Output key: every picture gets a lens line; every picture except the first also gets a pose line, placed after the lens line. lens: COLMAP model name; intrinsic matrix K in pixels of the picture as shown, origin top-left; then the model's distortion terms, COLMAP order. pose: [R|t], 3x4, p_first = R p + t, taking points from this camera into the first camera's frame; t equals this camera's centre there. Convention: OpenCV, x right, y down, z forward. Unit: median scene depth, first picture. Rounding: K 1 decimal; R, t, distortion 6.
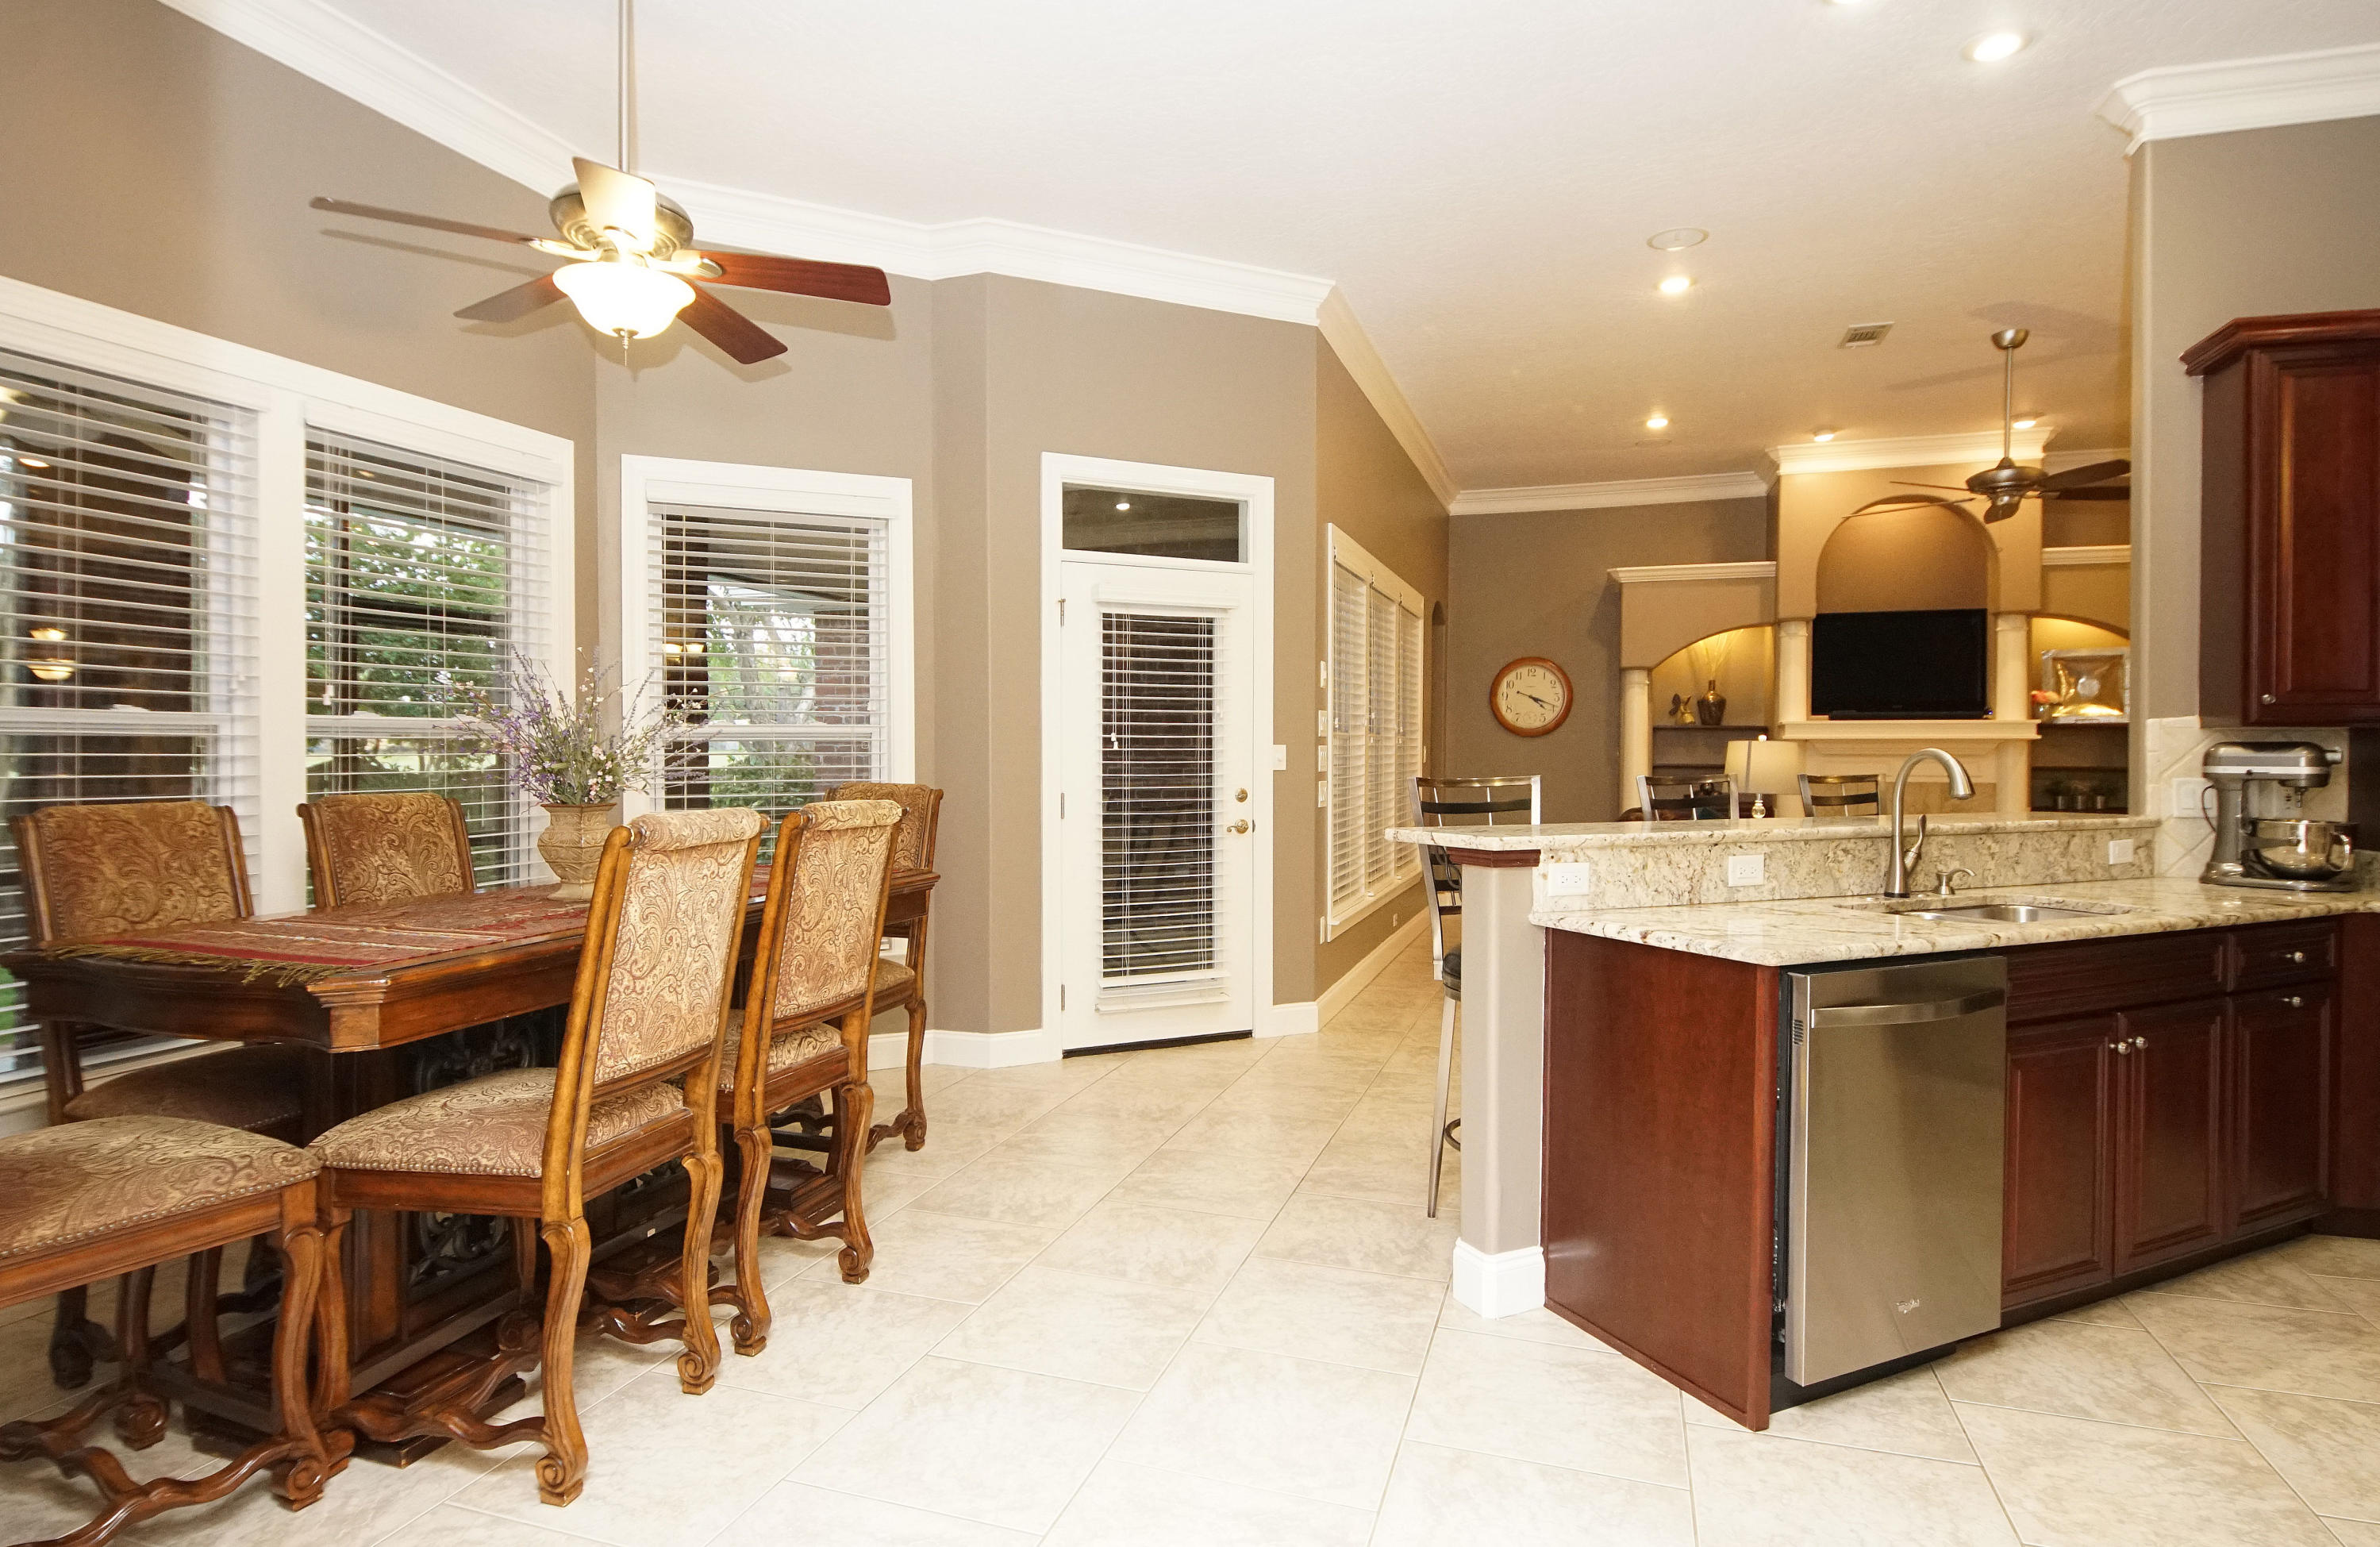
lens RADIAL K [[1292.6, 0, 1120.9], [0, 1292.6, 768.8], [0, 0, 1]] dist [-0.000153, -0.018192]
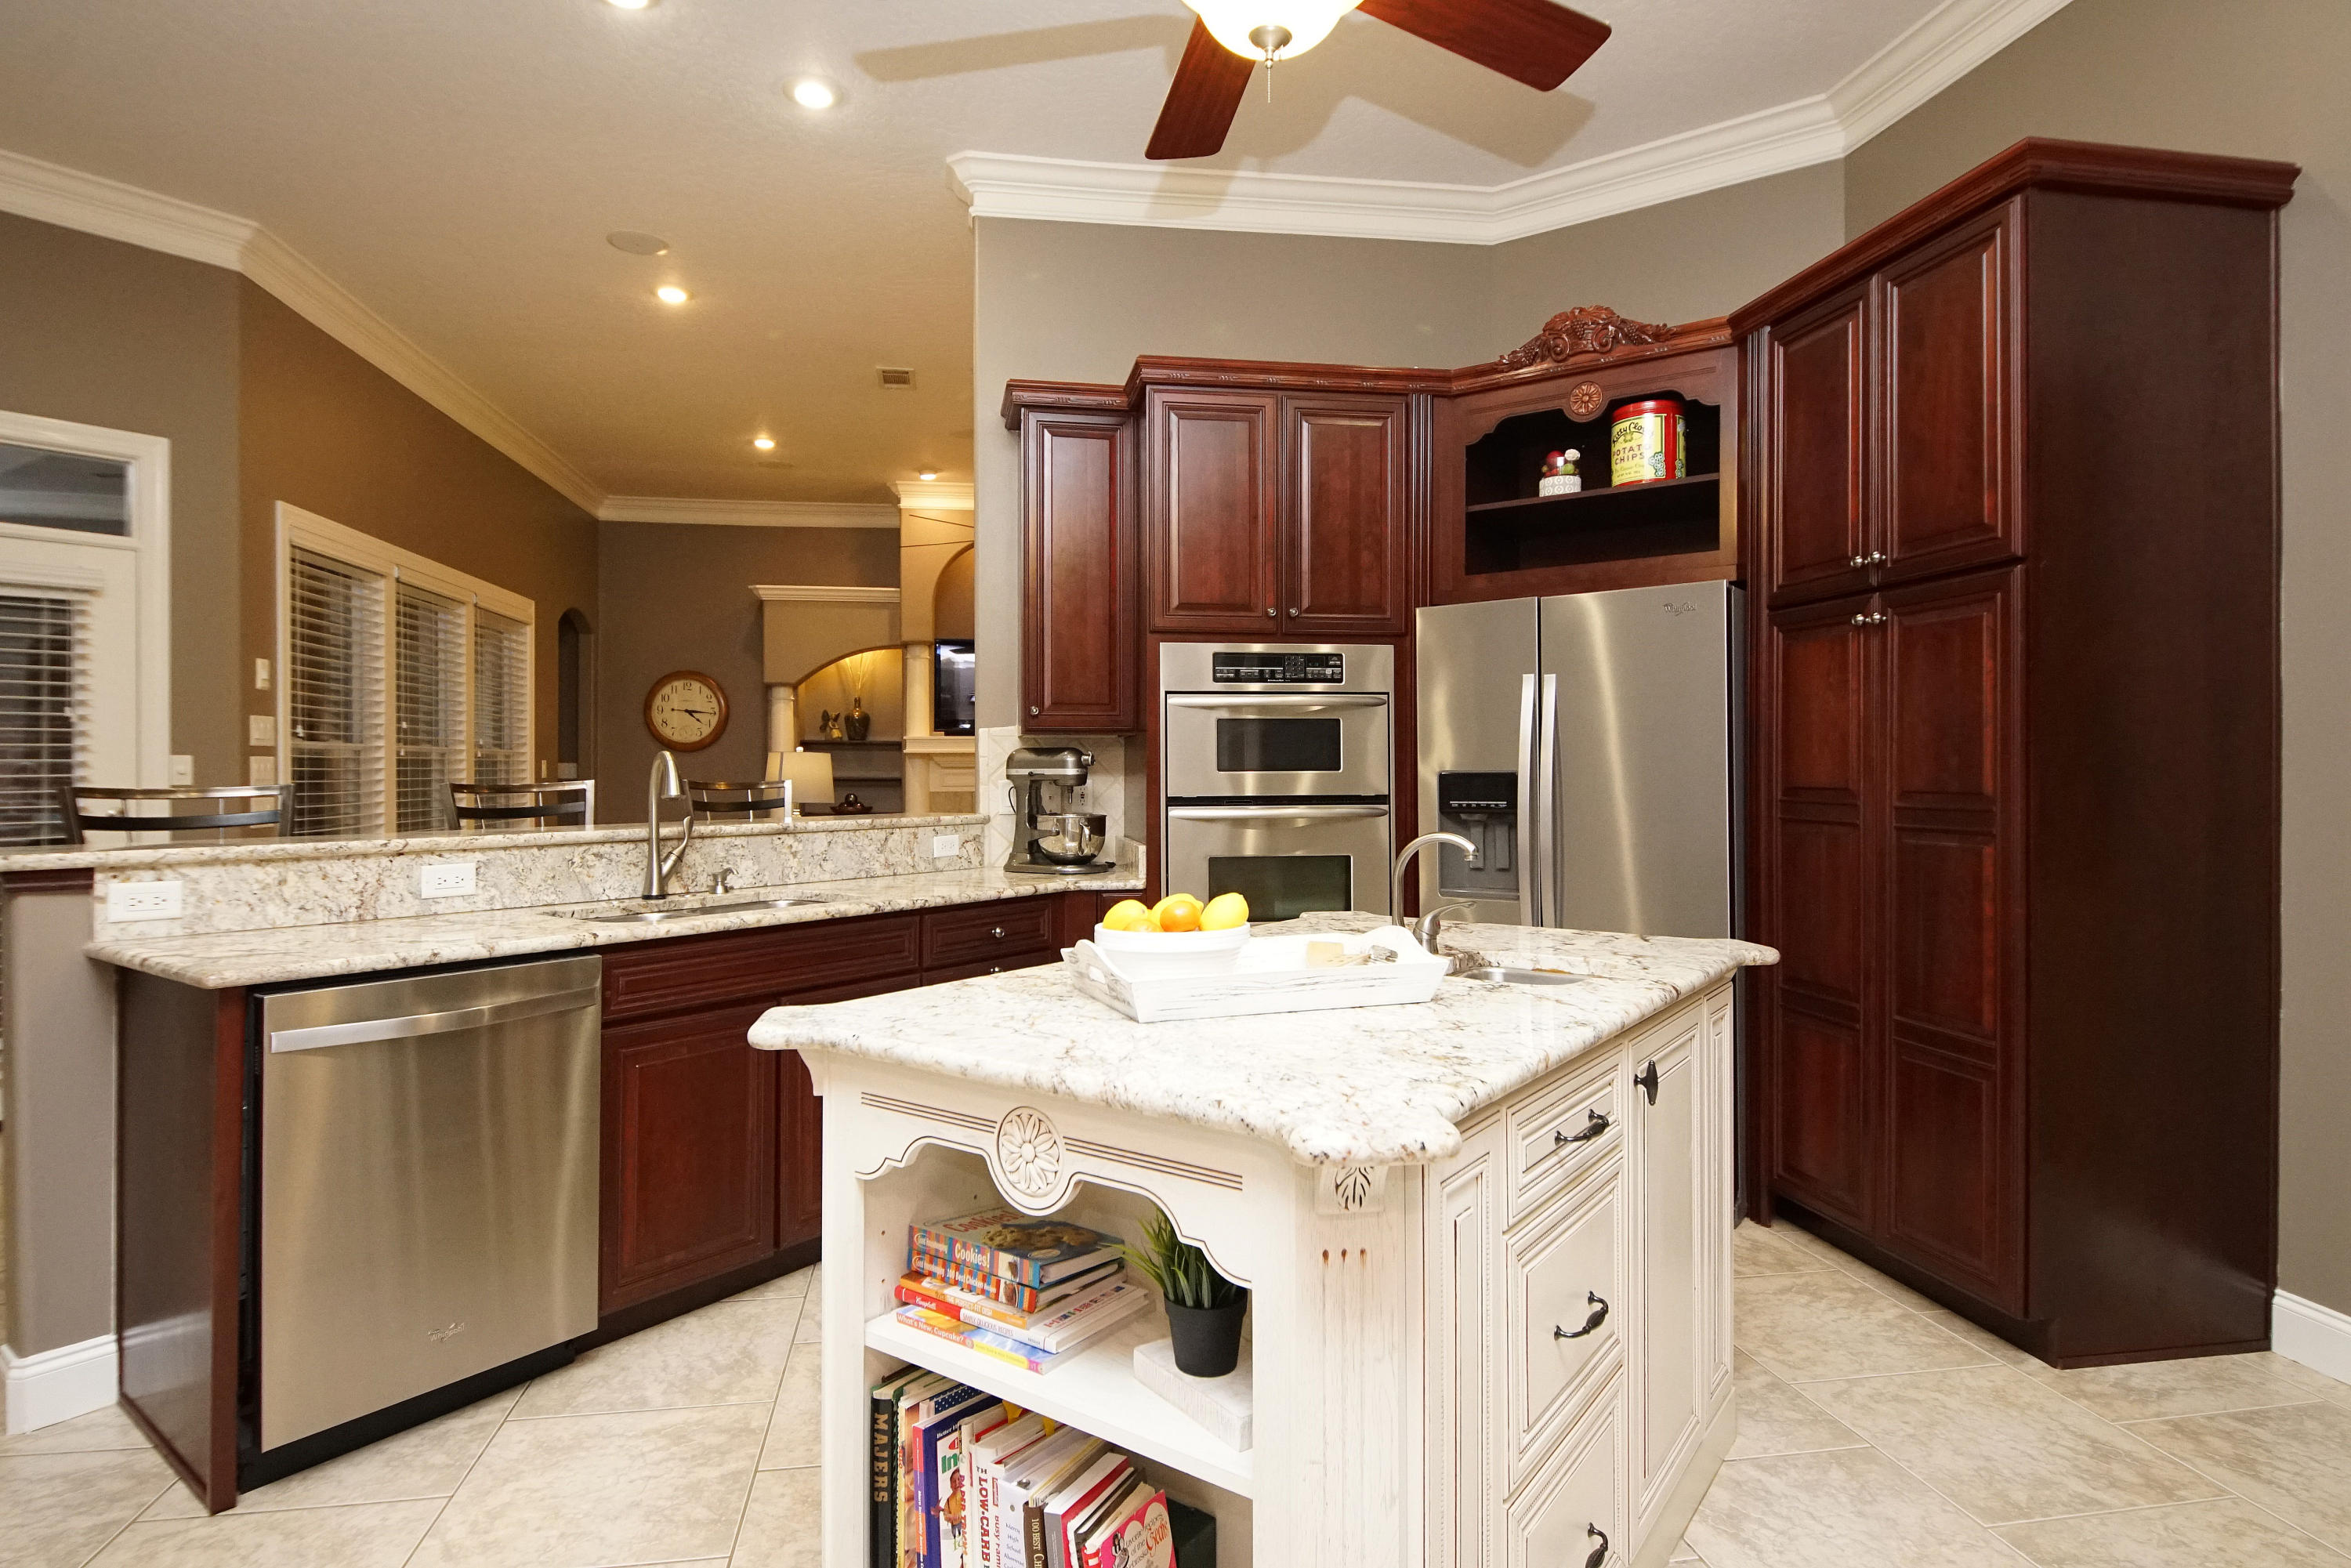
lens RADIAL K [[1260.4, 0, 1156.8], [0, 1260.4, 769.1], [0, 0, 1]] dist [0.034825, -0.033111]
pose [[0.870838, -0.005721, 0.491537, 0.264736], [0.013274, 0.999841, -0.011880, 0.008608], [-0.491391, 0.016870, 0.870775, -0.032890]]
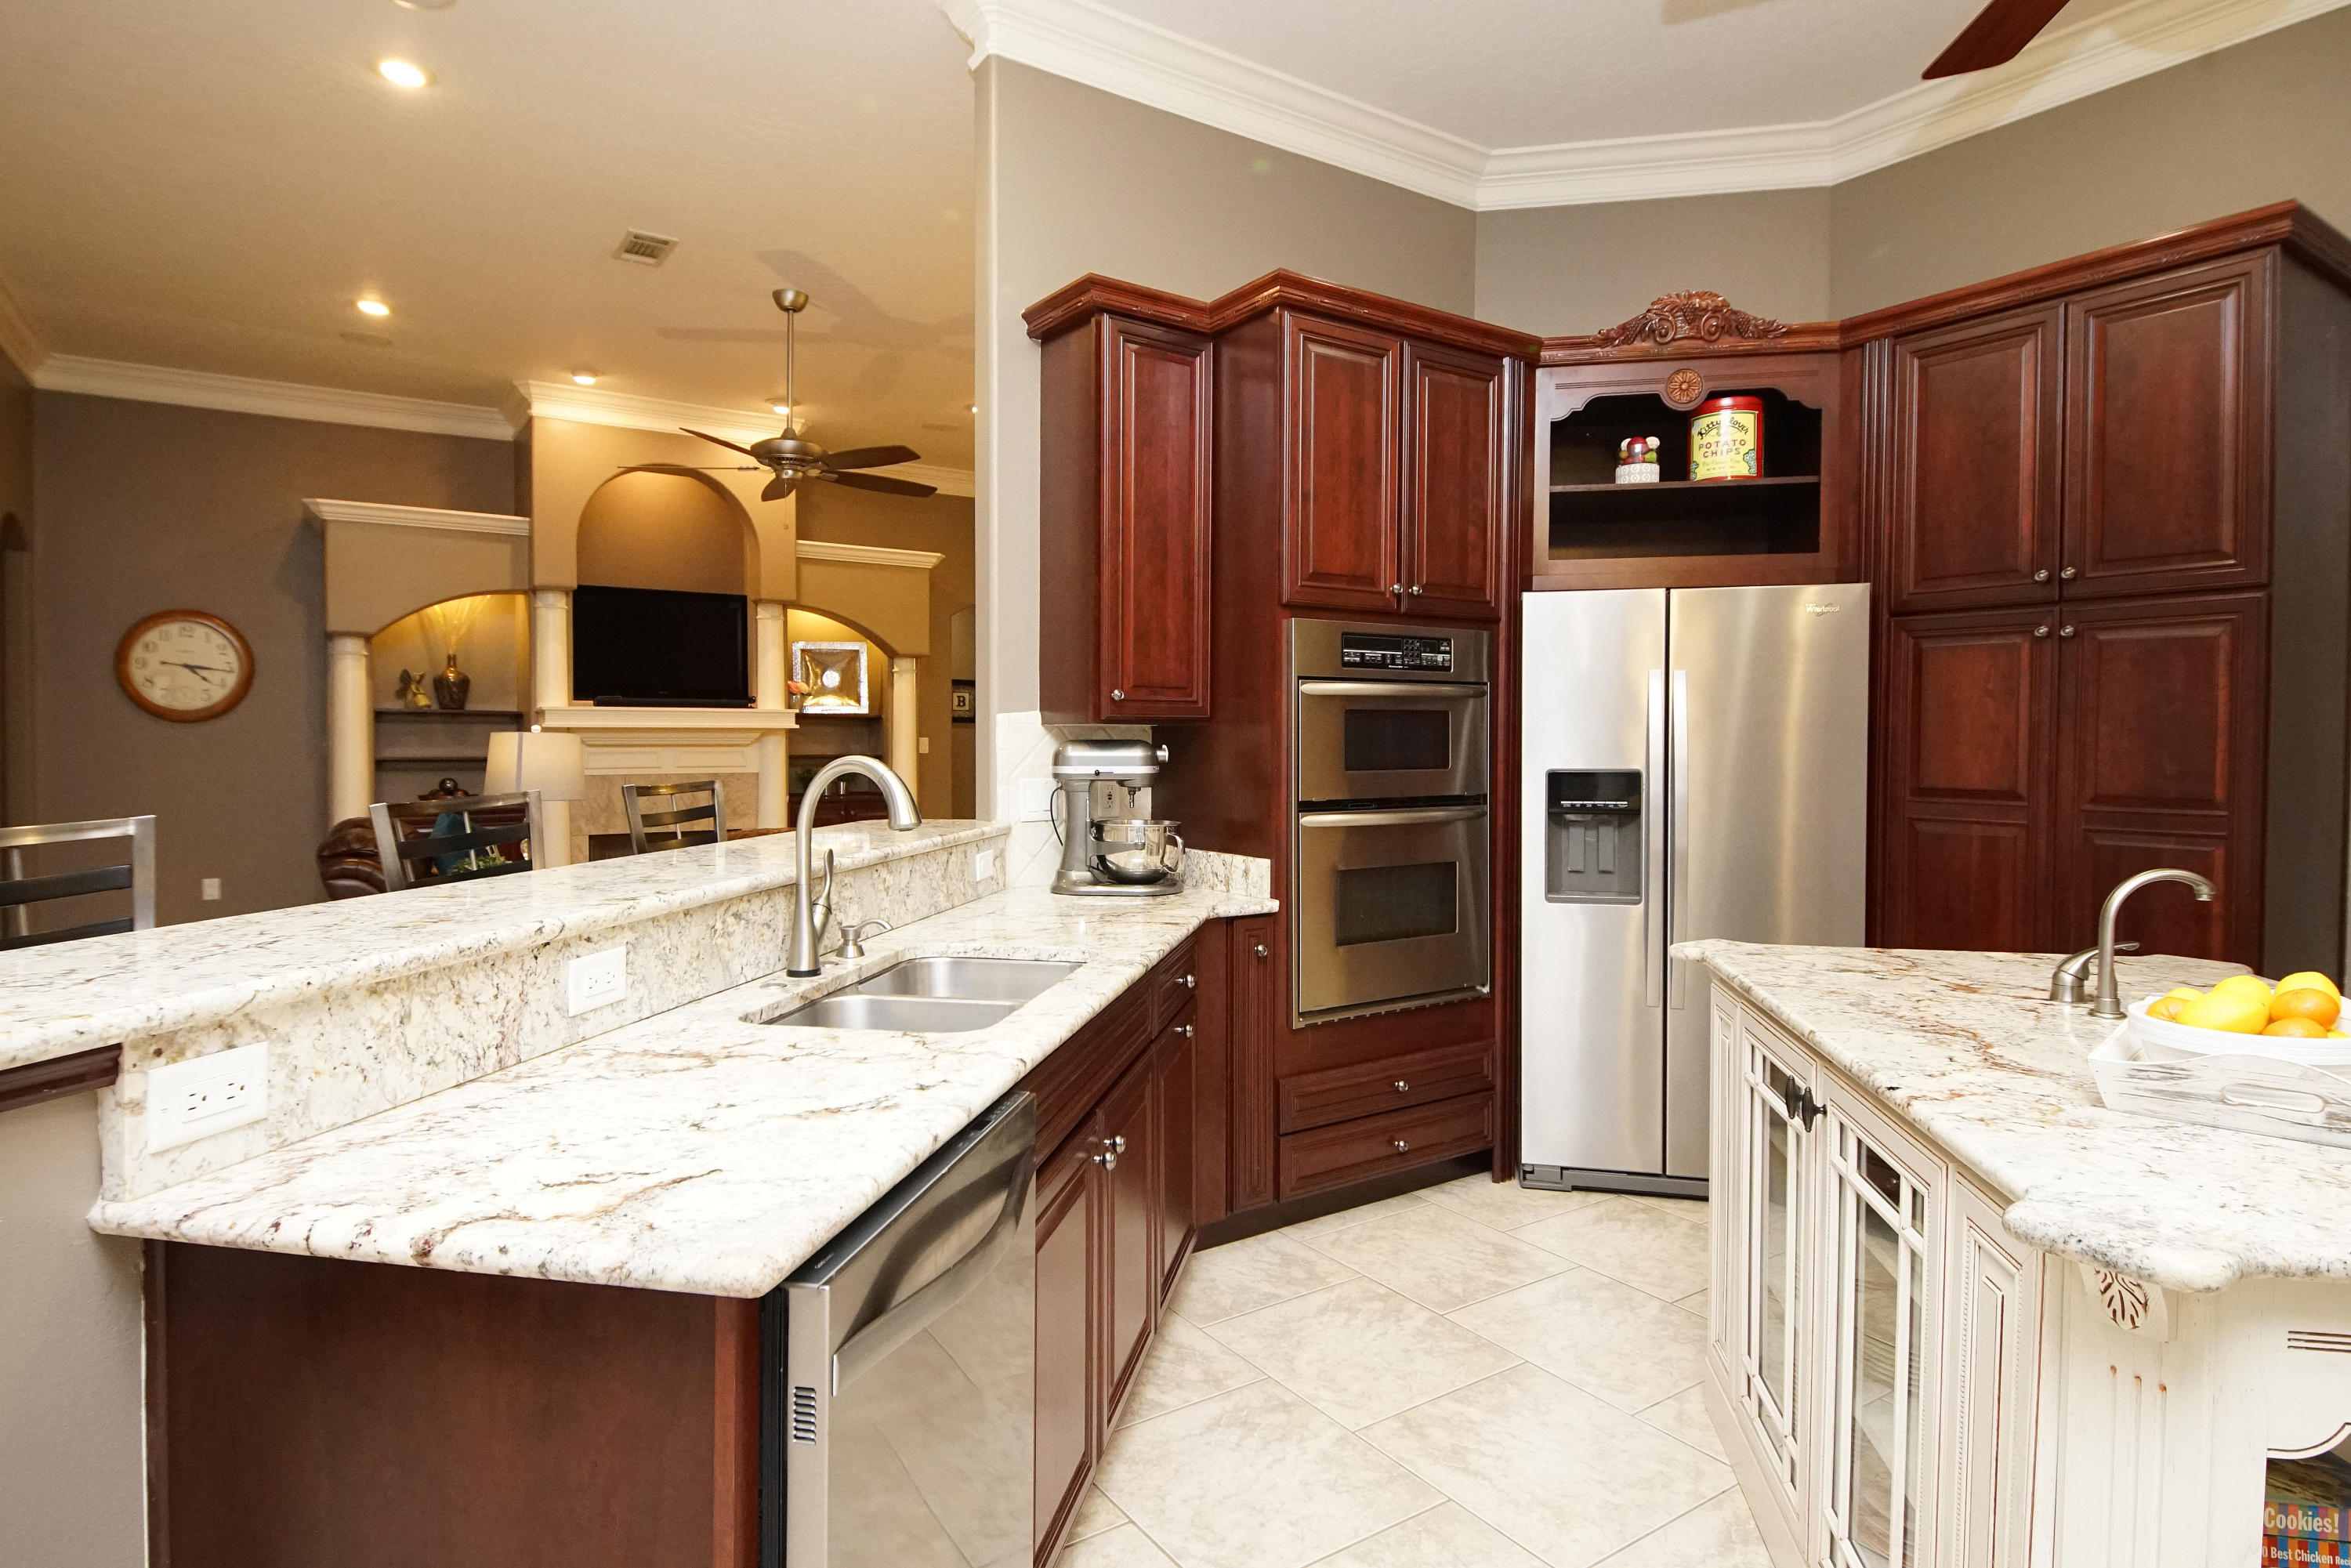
lens RADIAL K [[1260.4, 0, 1156.8], [0, 1260.4, 769.1], [0, 0, 1]] dist [0.034825, -0.033111]
pose [[0.583602, -0.023154, 0.811710, 0.101486], [0.011826, 0.999730, 0.020014, -0.011124], [-0.811954, -0.002081, 0.583718, 0.268661]]
